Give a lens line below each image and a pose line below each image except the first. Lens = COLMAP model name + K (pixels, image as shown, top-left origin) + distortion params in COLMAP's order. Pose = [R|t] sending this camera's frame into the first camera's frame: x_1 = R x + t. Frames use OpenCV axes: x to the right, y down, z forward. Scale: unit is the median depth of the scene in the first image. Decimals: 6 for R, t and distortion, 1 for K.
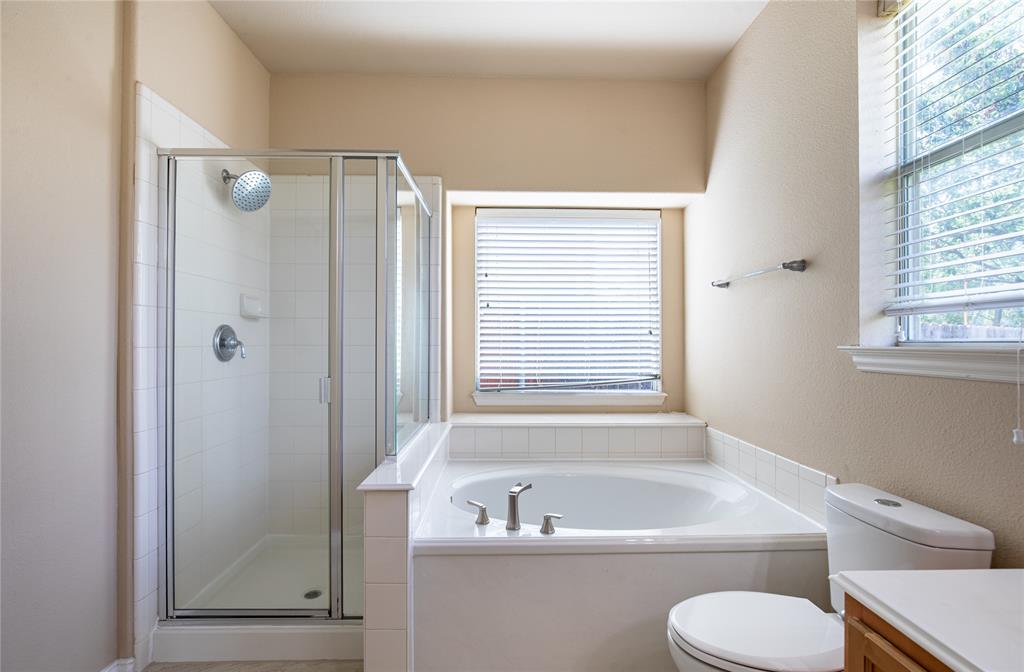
lens RADIAL K [[463.3, 0, 509.8], [0, 463.3, 340.9], [0, 0, 1]] dist [-0.014831, 0.001137]
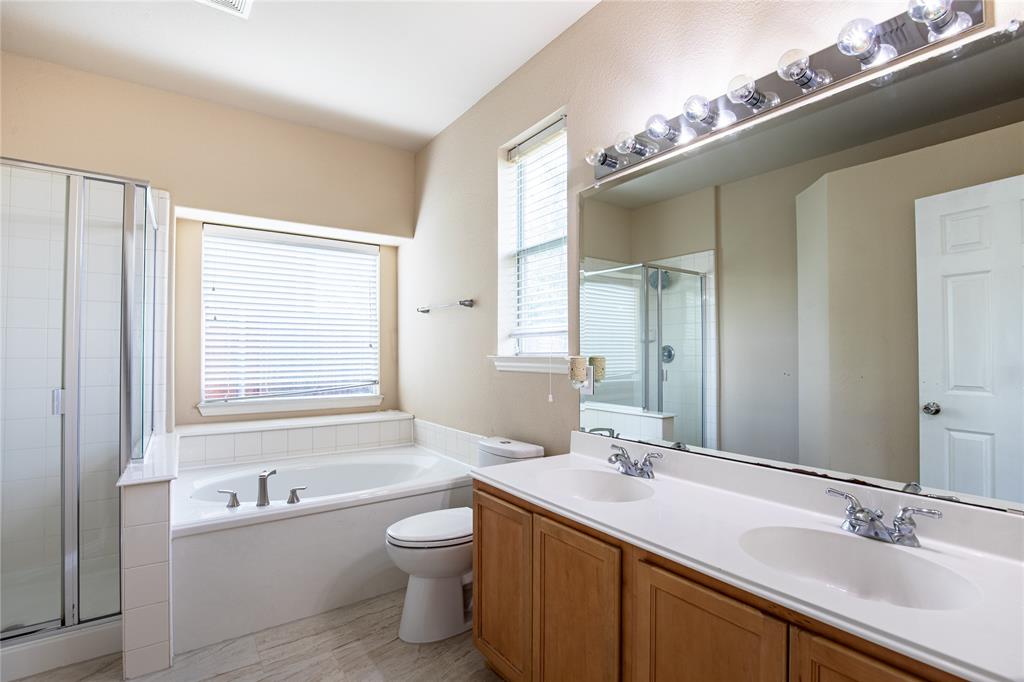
lens RADIAL K [[475.8, 0, 514.3], [0, 475.8, 346.1], [0, 0, 1]] dist [-0.028295, 0.000673]
pose [[0.827360, 0.005948, 0.561641, -0.138267], [0.001124, 0.999924, -0.012245, -0.002195], [-0.561672, 0.010762, 0.827290, -0.398393]]
